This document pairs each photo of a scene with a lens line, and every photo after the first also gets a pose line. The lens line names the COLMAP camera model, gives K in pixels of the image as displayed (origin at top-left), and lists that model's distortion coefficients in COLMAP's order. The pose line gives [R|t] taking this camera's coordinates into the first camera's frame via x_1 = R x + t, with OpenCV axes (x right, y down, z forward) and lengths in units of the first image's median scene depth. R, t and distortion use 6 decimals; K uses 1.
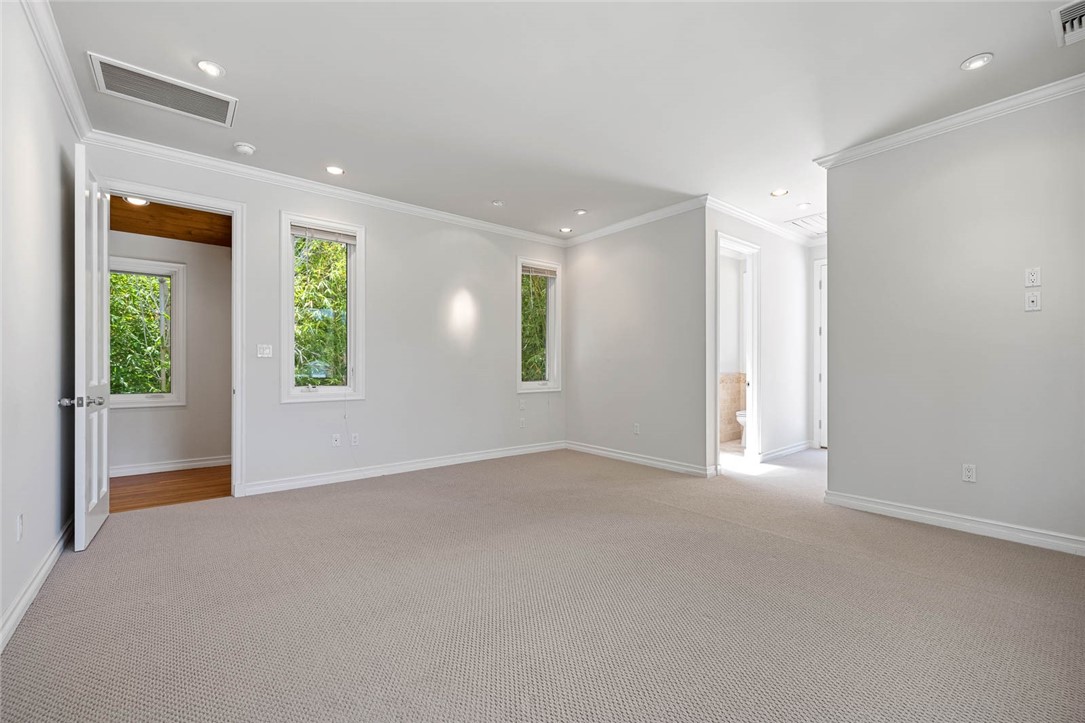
lens RADIAL K [[453.1, 0, 544.6], [0, 453.1, 367.4], [0, 0, 1]] dist [-0.000755, -0.000077]
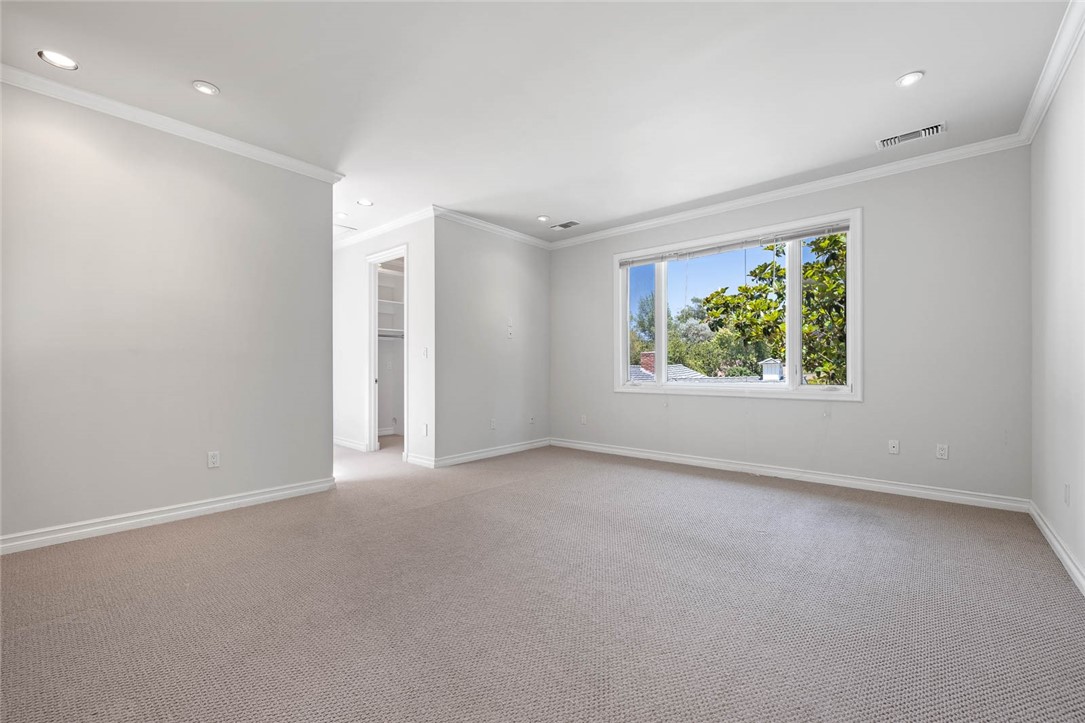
lens RADIAL K [[453.1, 0, 544.6], [0, 453.1, 367.4], [0, 0, 1]] dist [-0.000755, -0.000077]
pose [[-0.170673, -0.001150, 0.985327, -0.609642], [-0.002412, 0.999997, 0.000750, 0.002290], [-0.985325, -0.002248, -0.170675, 0.756110]]
